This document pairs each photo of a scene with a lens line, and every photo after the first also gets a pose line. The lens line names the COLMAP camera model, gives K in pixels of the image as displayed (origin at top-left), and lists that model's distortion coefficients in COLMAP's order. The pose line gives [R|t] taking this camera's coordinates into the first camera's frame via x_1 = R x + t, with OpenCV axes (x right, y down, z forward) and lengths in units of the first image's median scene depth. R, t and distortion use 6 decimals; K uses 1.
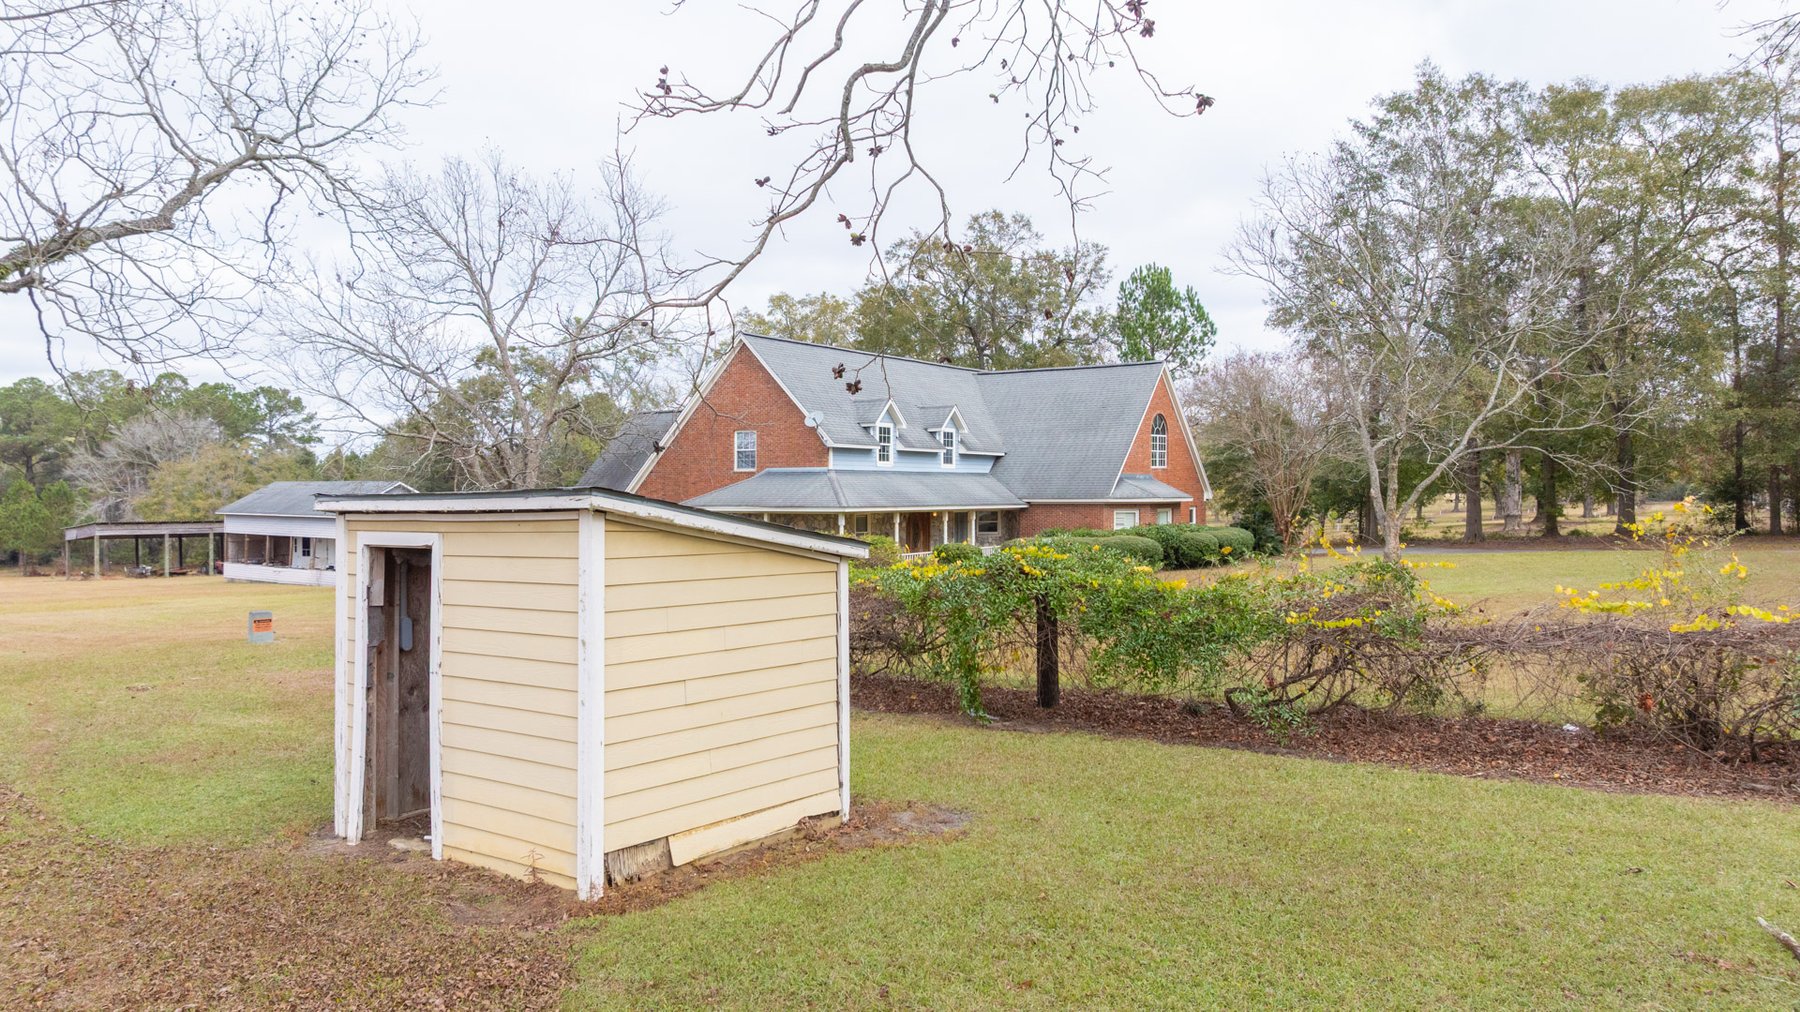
lens RADIAL K [[1270.1, 0, 911.1], [0, 1270.1, 491.3], [0, 0, 1]] dist [-0.024777, 0.019357]
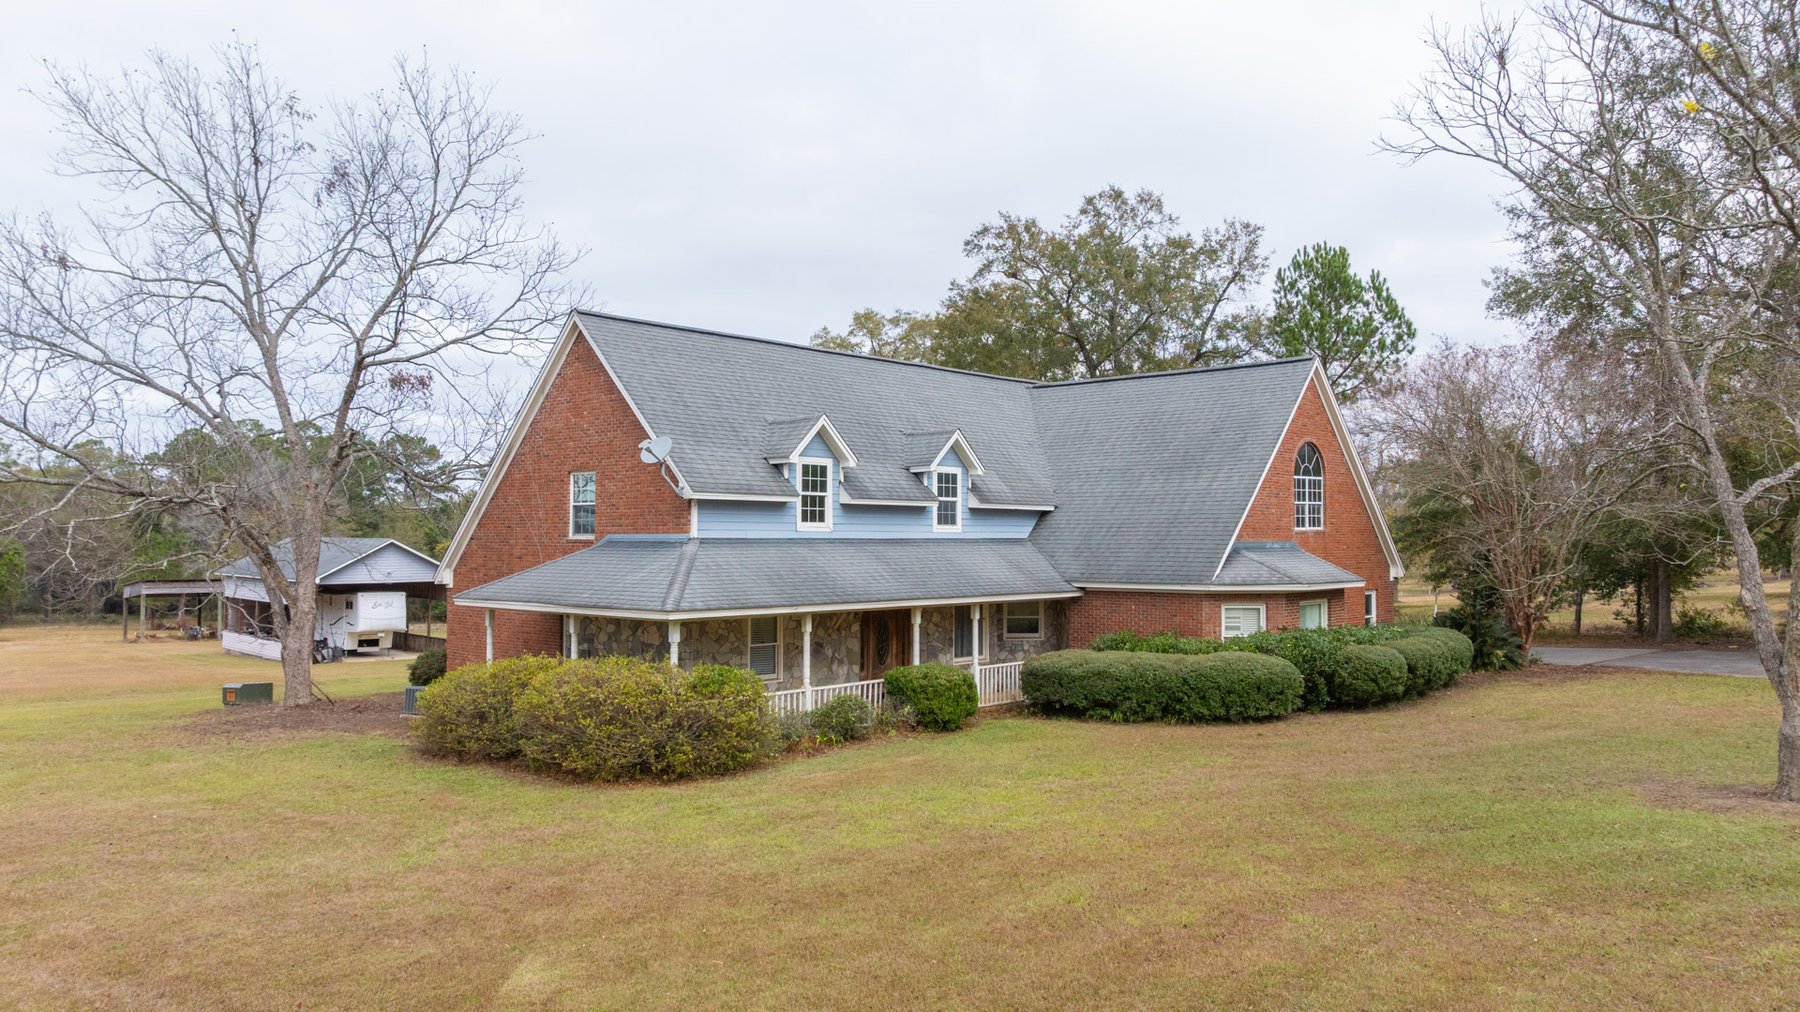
lens RADIAL K [[1270.1, 0, 911.1], [0, 1270.1, 491.3], [0, 0, 1]] dist [-0.024777, 0.019357]
pose [[0.987884, -0.003597, -0.155156, 0.093438], [-0.002215, 0.999303, -0.037265, -0.012993], [0.155181, 0.037157, 0.987187, 0.339003]]
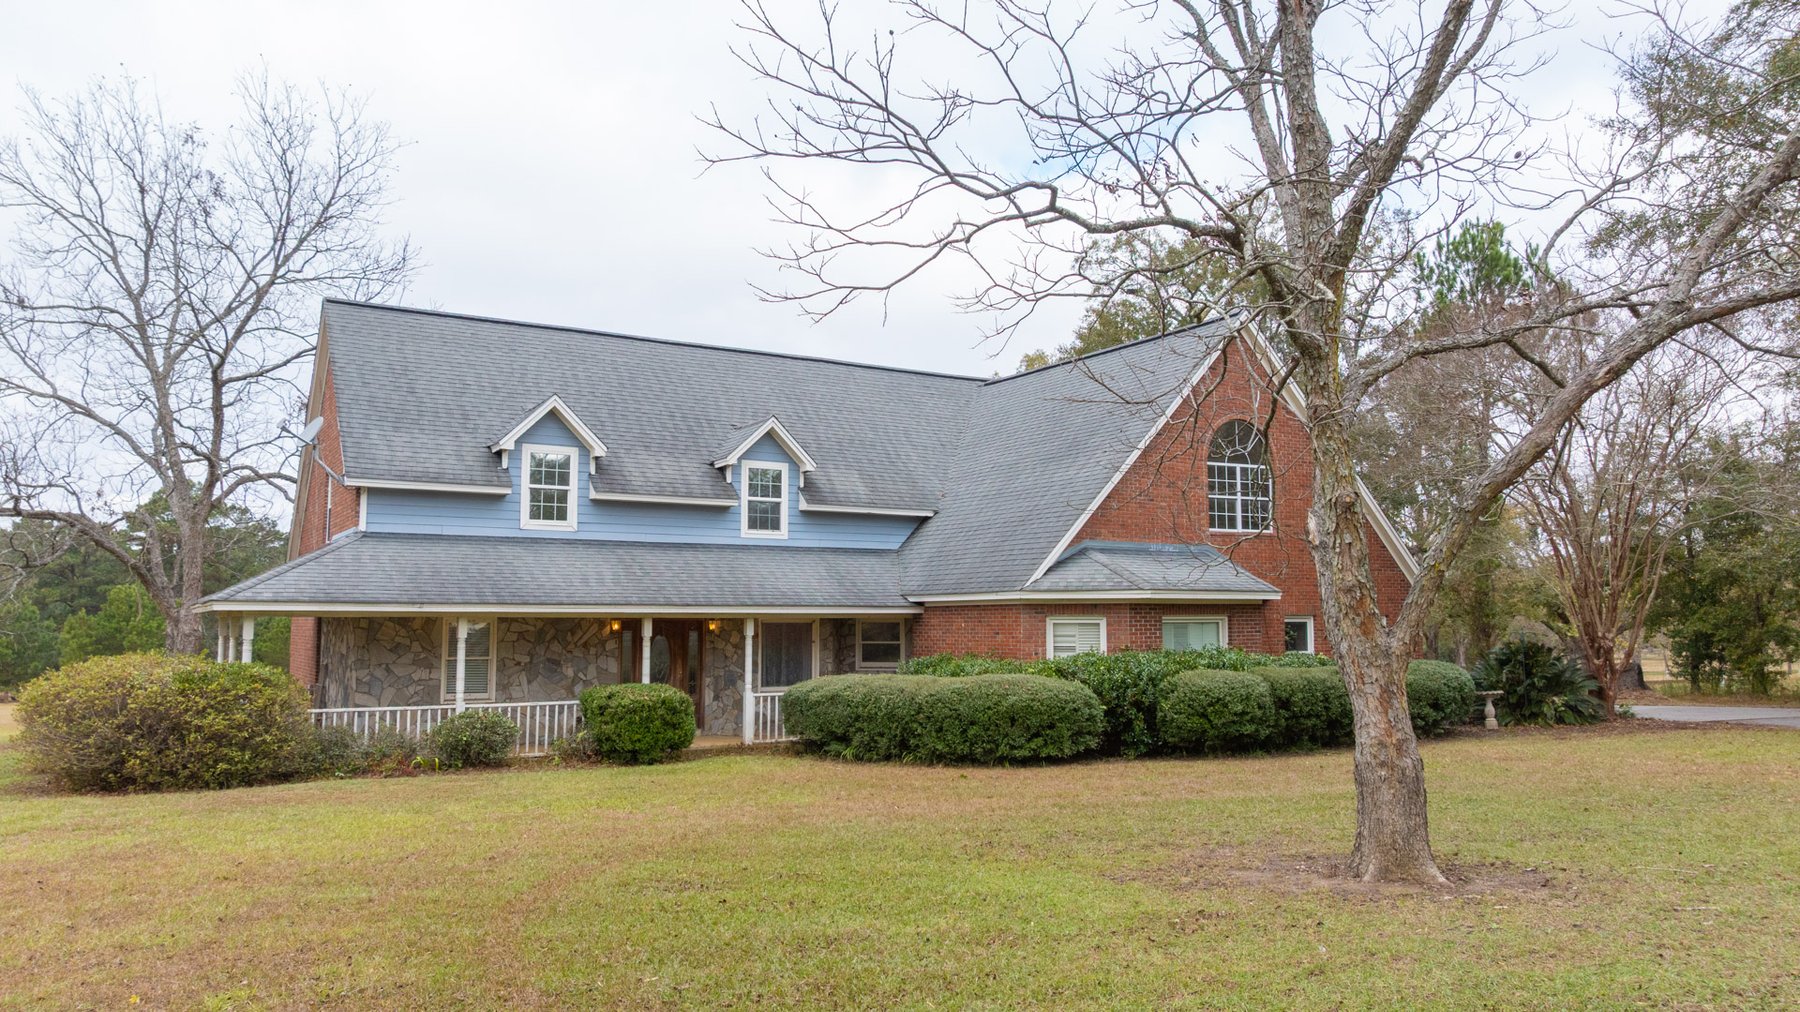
lens RADIAL K [[1270.1, 0, 911.1], [0, 1270.1, 491.3], [0, 0, 1]] dist [-0.024777, 0.019357]
pose [[0.904248, -0.043308, -0.424805, 0.266526], [-0.000060, 0.994831, -0.101548, 0.013662], [0.427007, 0.091850, 0.899571, 0.482377]]
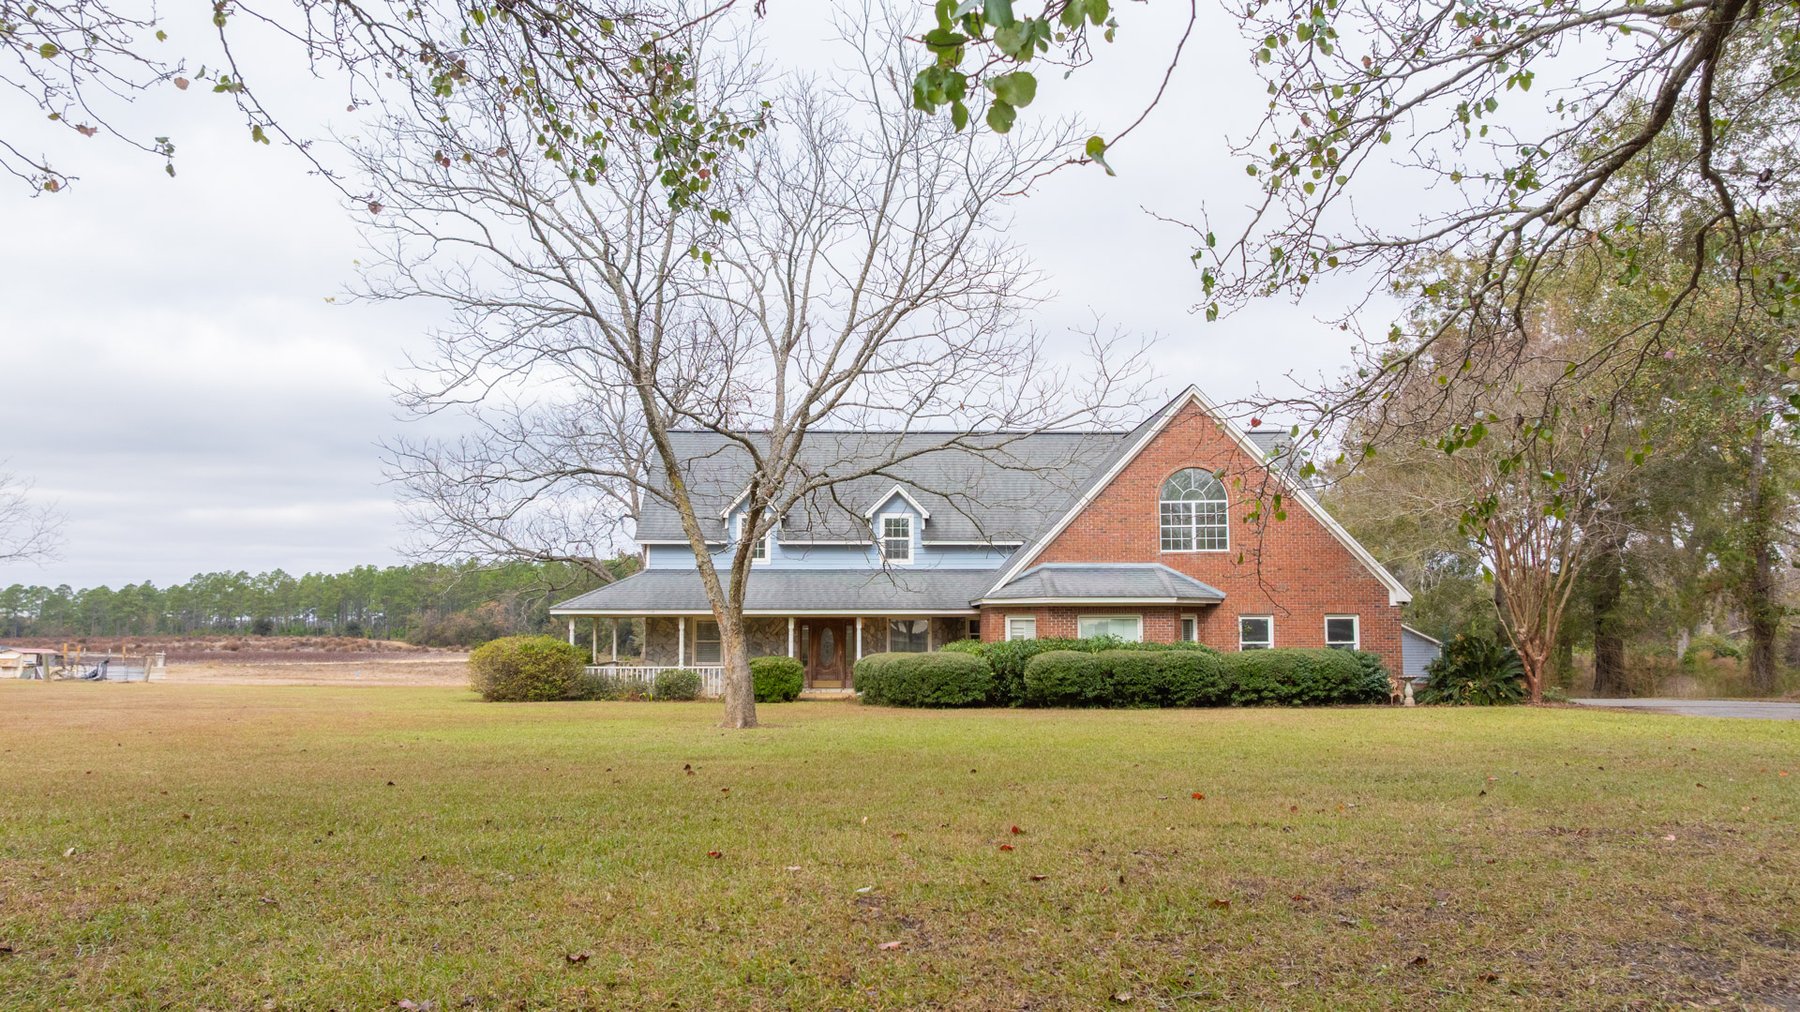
lens RADIAL K [[1270.1, 0, 911.1], [0, 1270.1, 491.3], [0, 0, 1]] dist [-0.024777, 0.019357]
pose [[0.569989, -0.084416, -0.817305, 0.595599], [0.001912, 0.994842, -0.101420, 0.014673], [0.821650, 0.056246, 0.567210, 0.483854]]
